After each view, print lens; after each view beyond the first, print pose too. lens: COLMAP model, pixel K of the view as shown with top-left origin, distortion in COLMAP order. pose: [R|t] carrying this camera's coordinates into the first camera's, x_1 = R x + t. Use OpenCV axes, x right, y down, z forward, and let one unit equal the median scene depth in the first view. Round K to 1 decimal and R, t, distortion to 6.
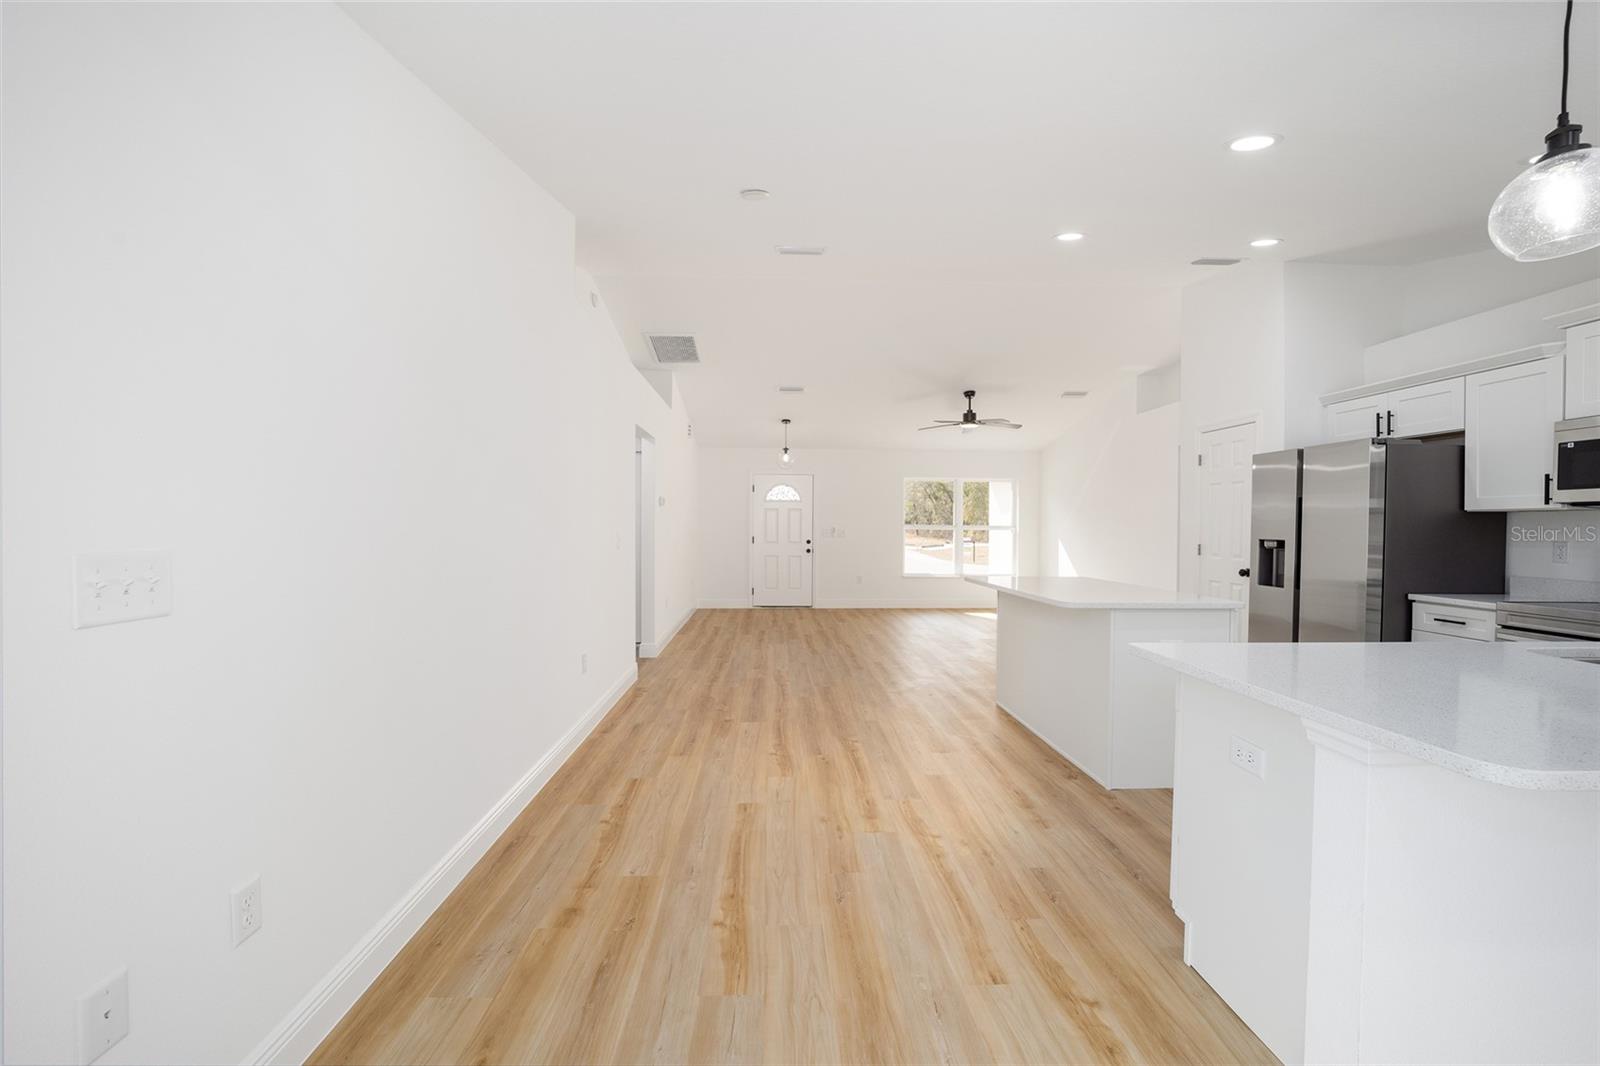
lens RADIAL K [[649.9, 0, 795.9], [0, 649.9, 531.4], [0, 0, 1]] dist [-0.029818, 0.004538]
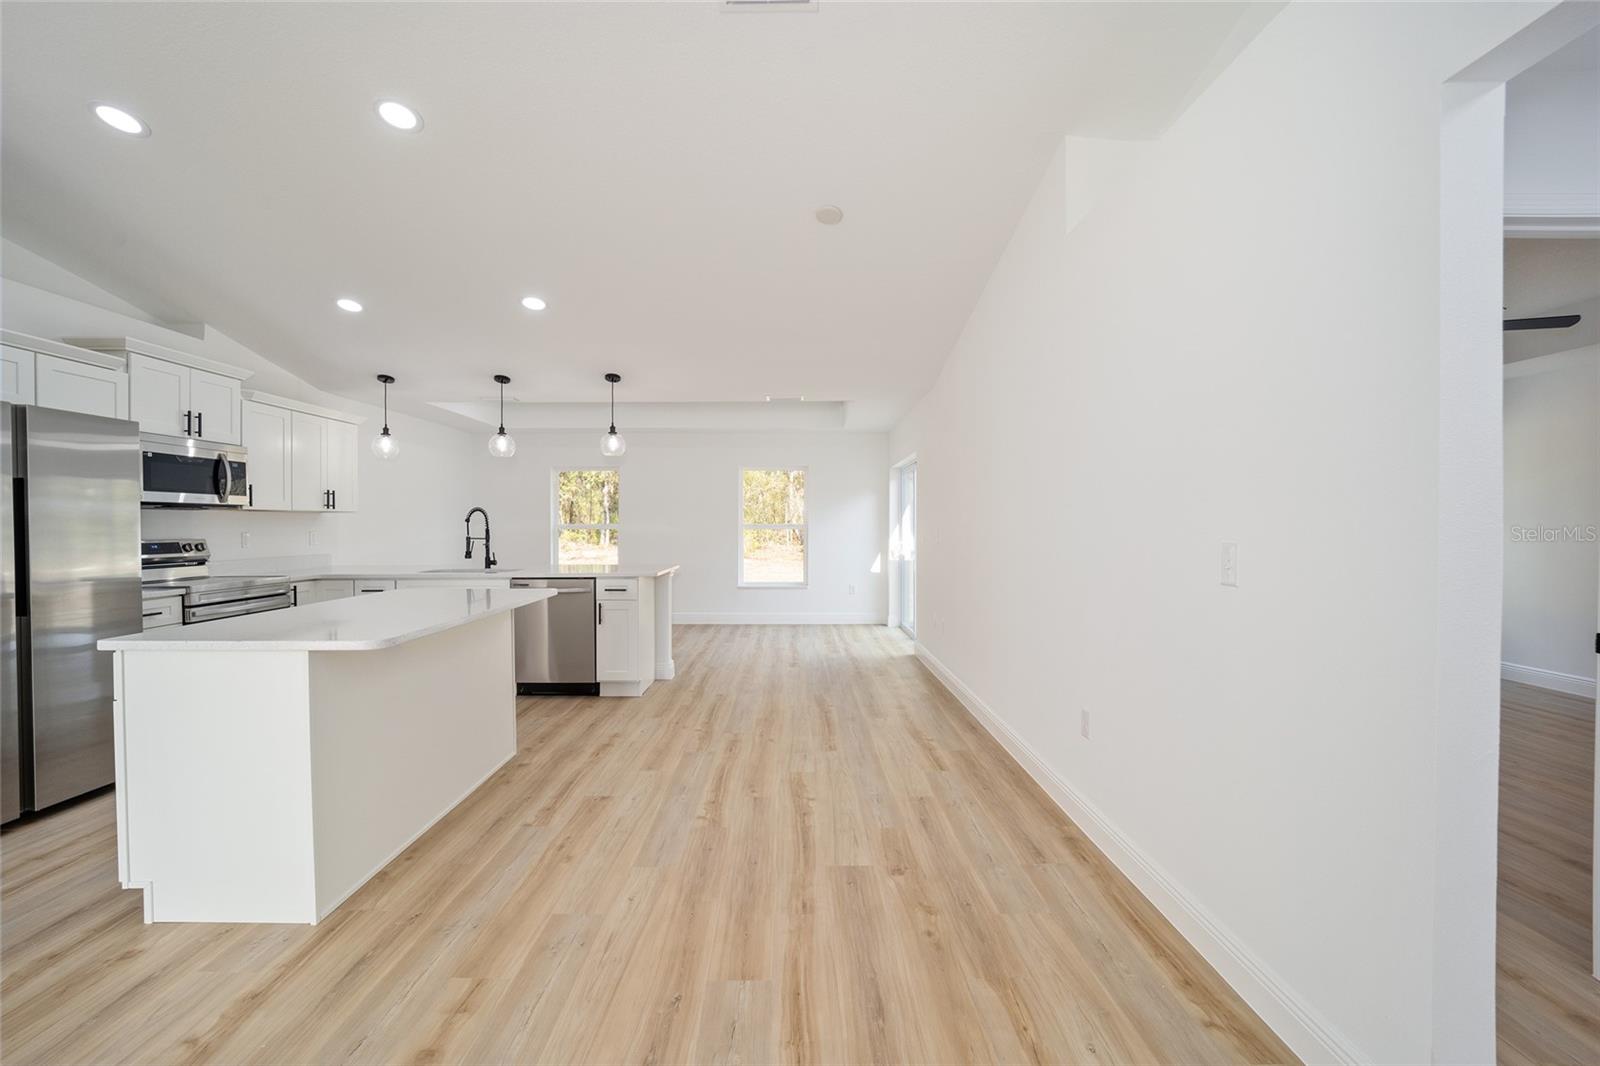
lens RADIAL K [[649.9, 0, 795.9], [0, 649.9, 531.4], [0, 0, 1]] dist [-0.029818, 0.004538]
pose [[-0.999509, -0.004567, 0.030994, -0.033583], [-0.003873, 0.999741, 0.022434, -0.015456], [-0.031089, 0.022303, -0.999268, 1.567500]]
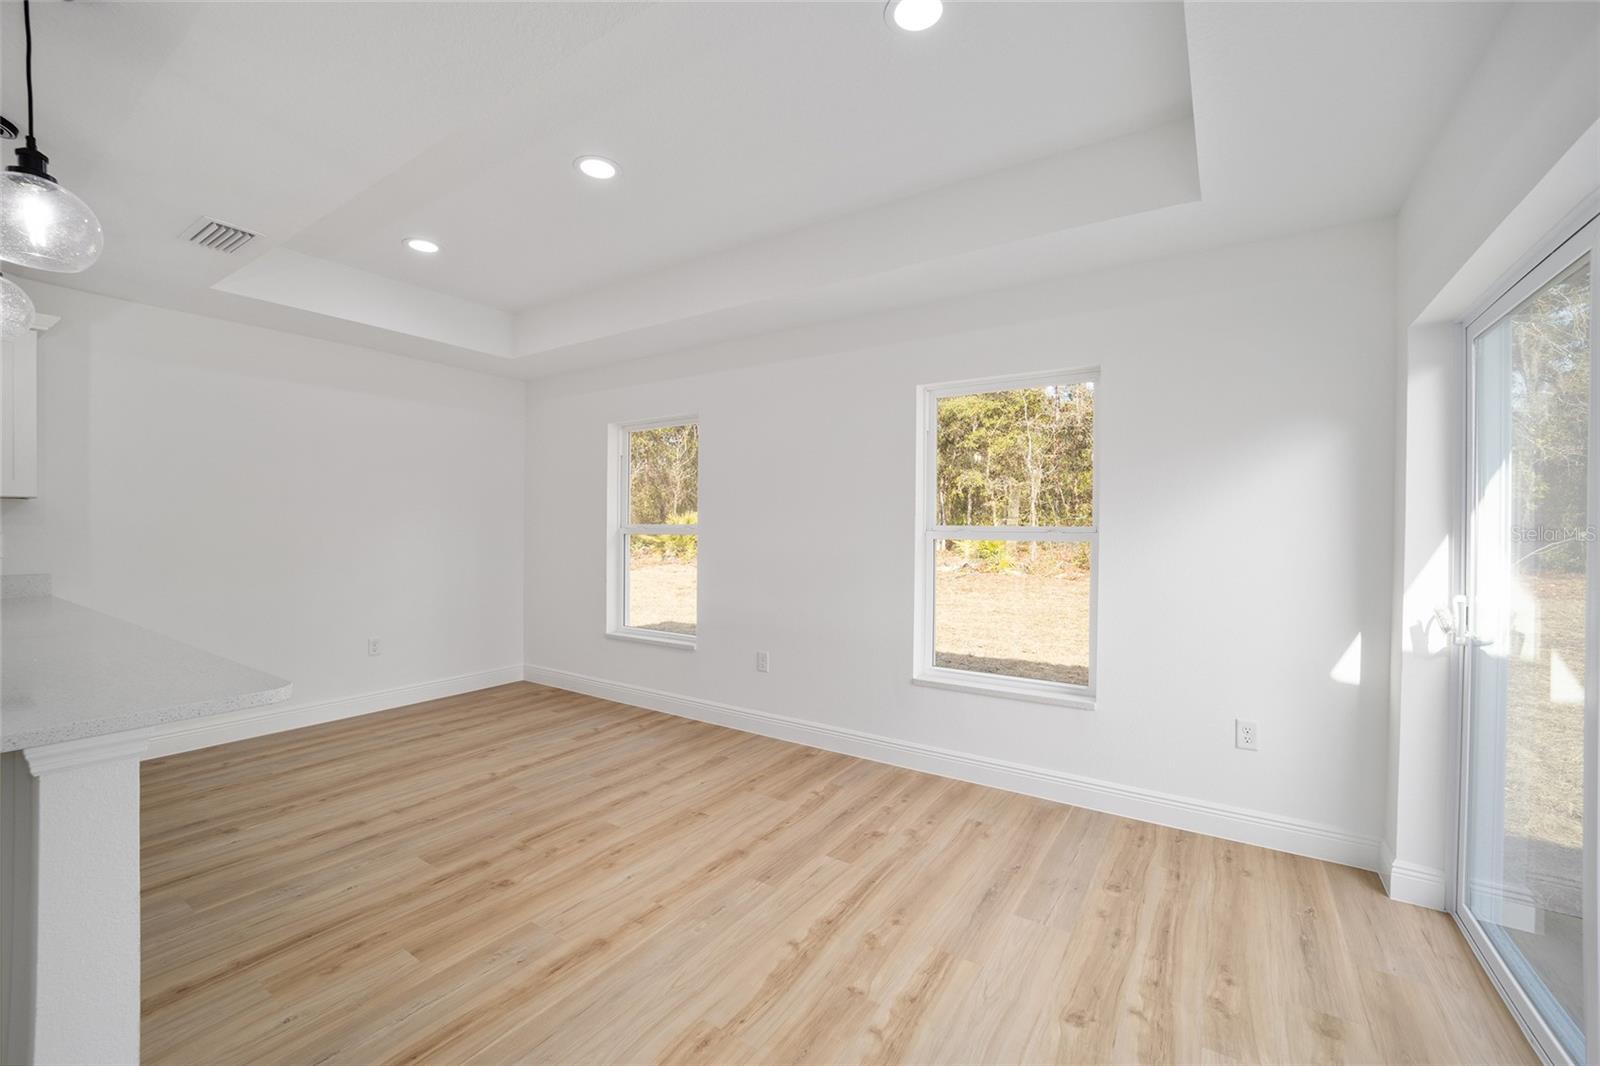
lens RADIAL K [[649.9, 0, 795.9], [0, 649.9, 531.4], [0, 0, 1]] dist [-0.029818, 0.004538]
pose [[-0.812383, -0.015269, 0.582924, -0.149070], [-0.003575, 0.999769, 0.021205, -0.003408], [-0.583113, 0.015142, -0.812250, 0.336718]]
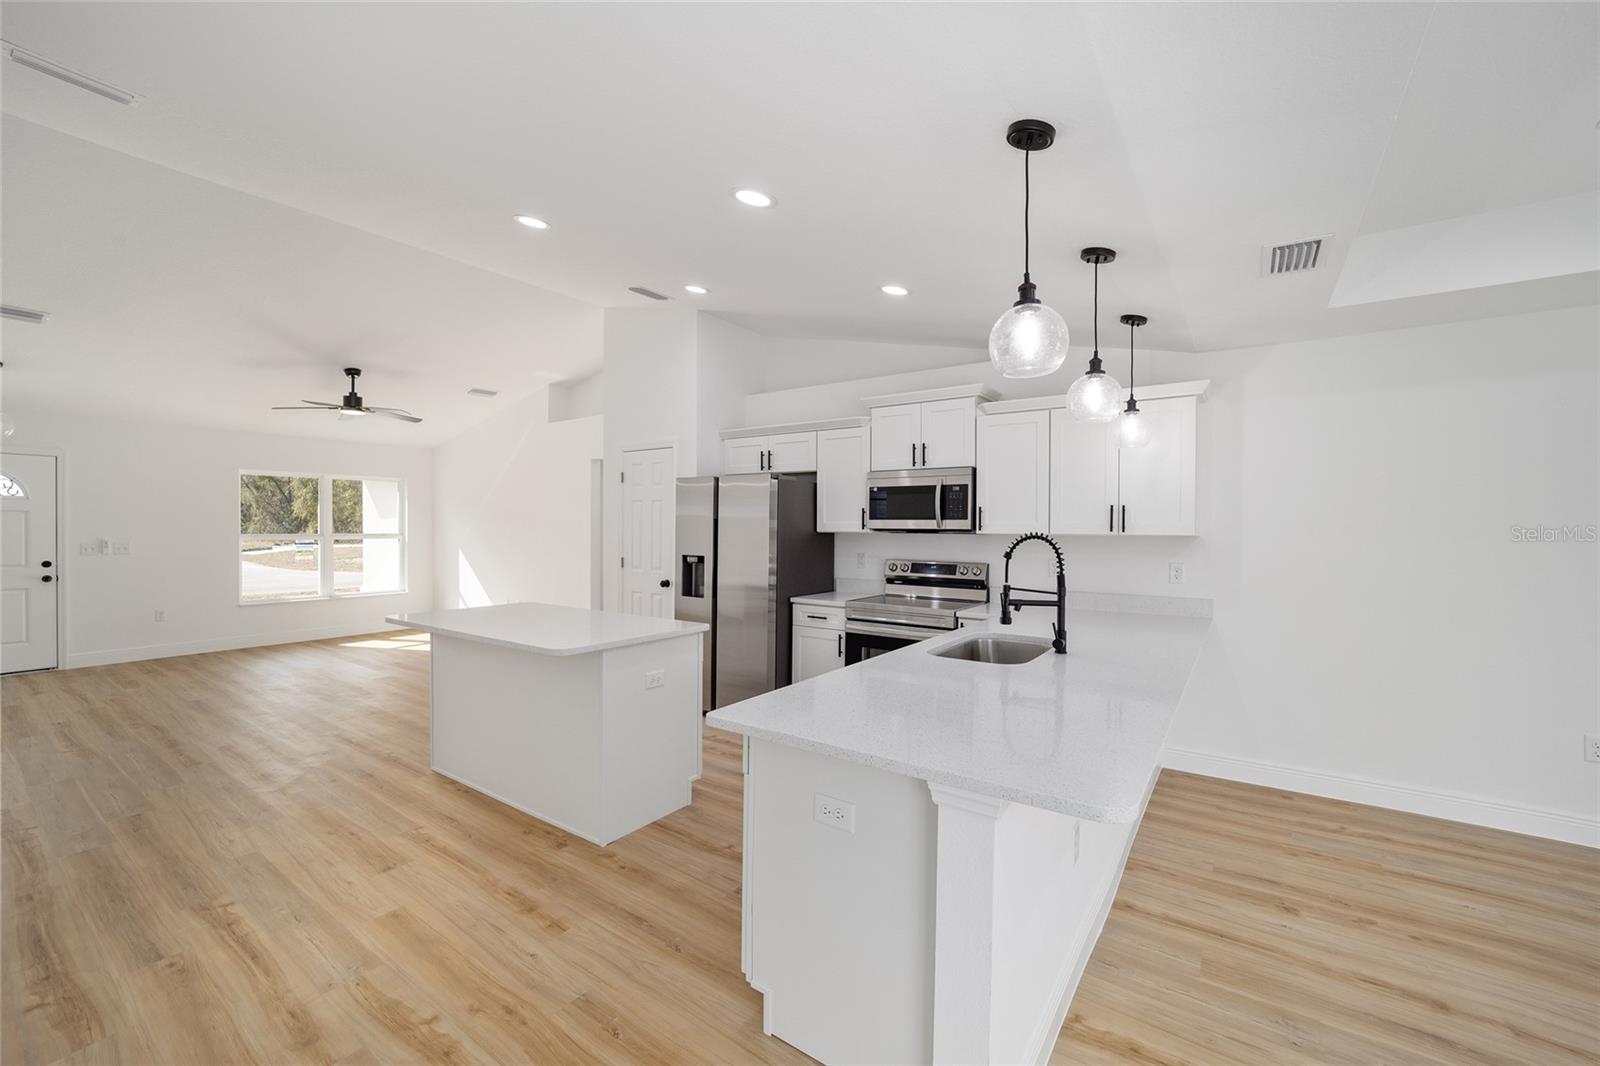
lens RADIAL K [[649.9, 0, 795.9], [0, 649.9, 531.4], [0, 0, 1]] dist [-0.029818, 0.004538]
pose [[0.608185, -0.011613, 0.793710, -0.052014], [0.006362, 0.999932, 0.009755, -0.039935], [-0.793770, -0.000884, 0.608218, 0.166920]]
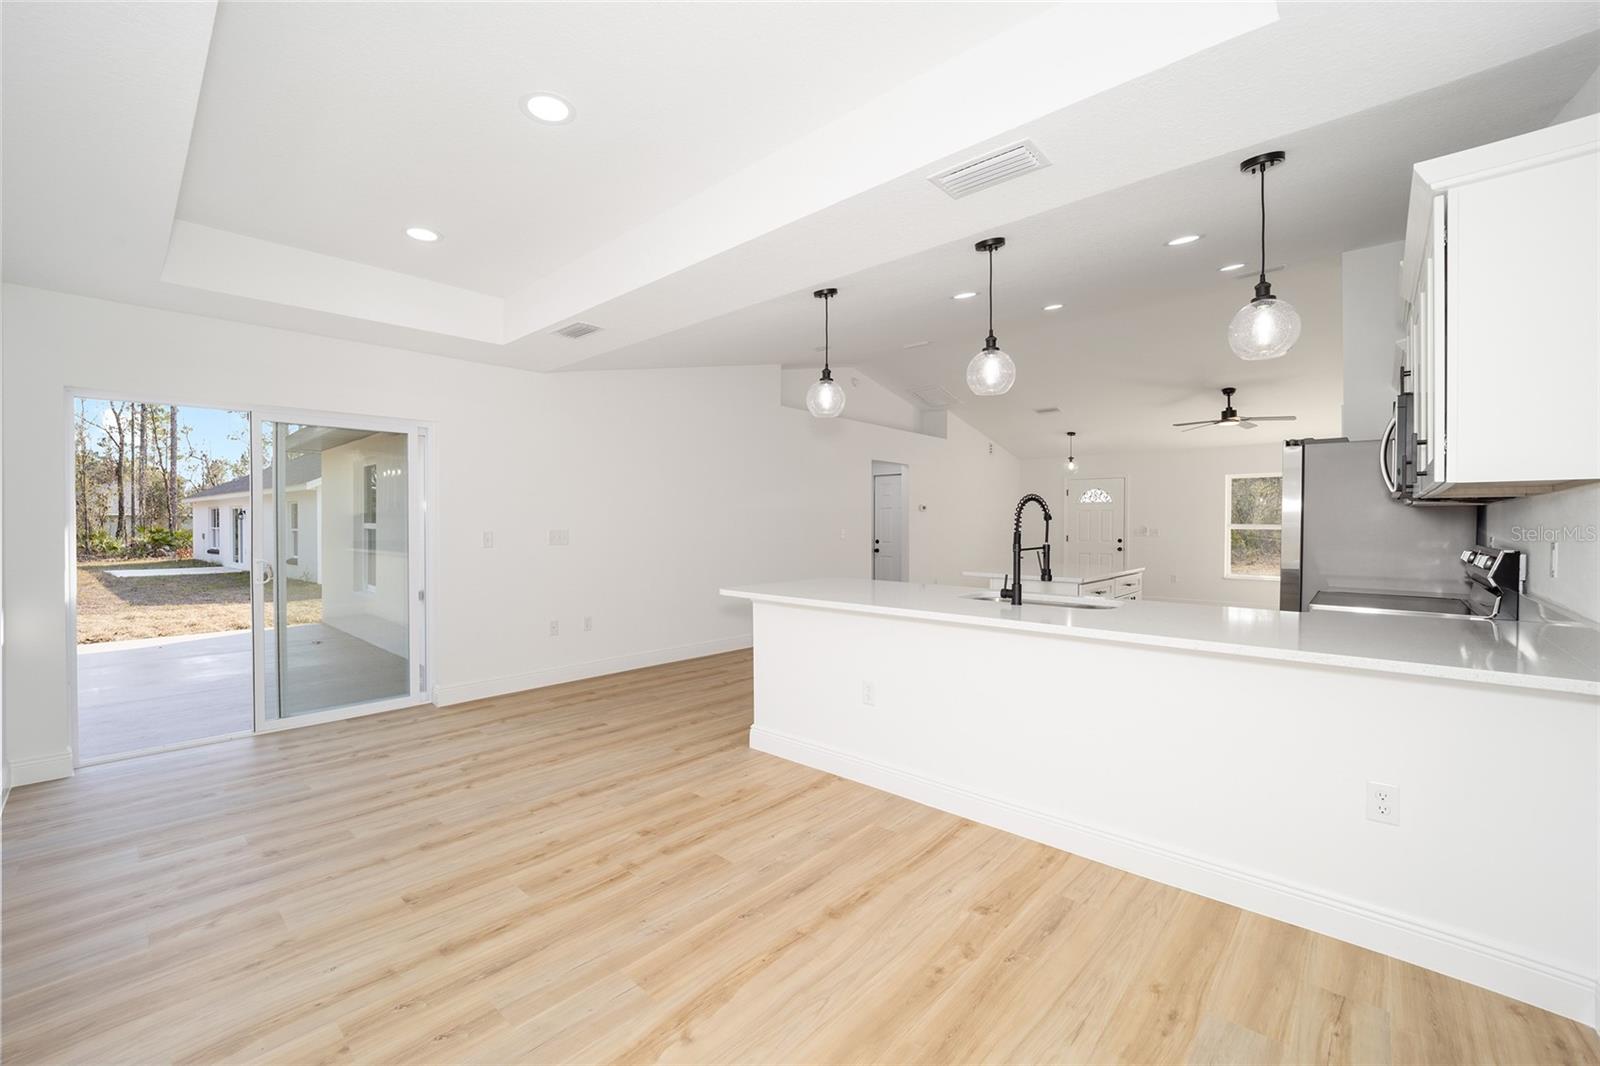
lens RADIAL K [[649.9, 0, 795.9], [0, 649.9, 531.4], [0, 0, 1]] dist [-0.029818, 0.004538]
pose [[0.714429, 0.002595, -0.699704, 0.906827], [-0.004743, 0.999988, -0.001134, 0.010677], [0.699692, 0.004129, 0.714432, -0.303085]]
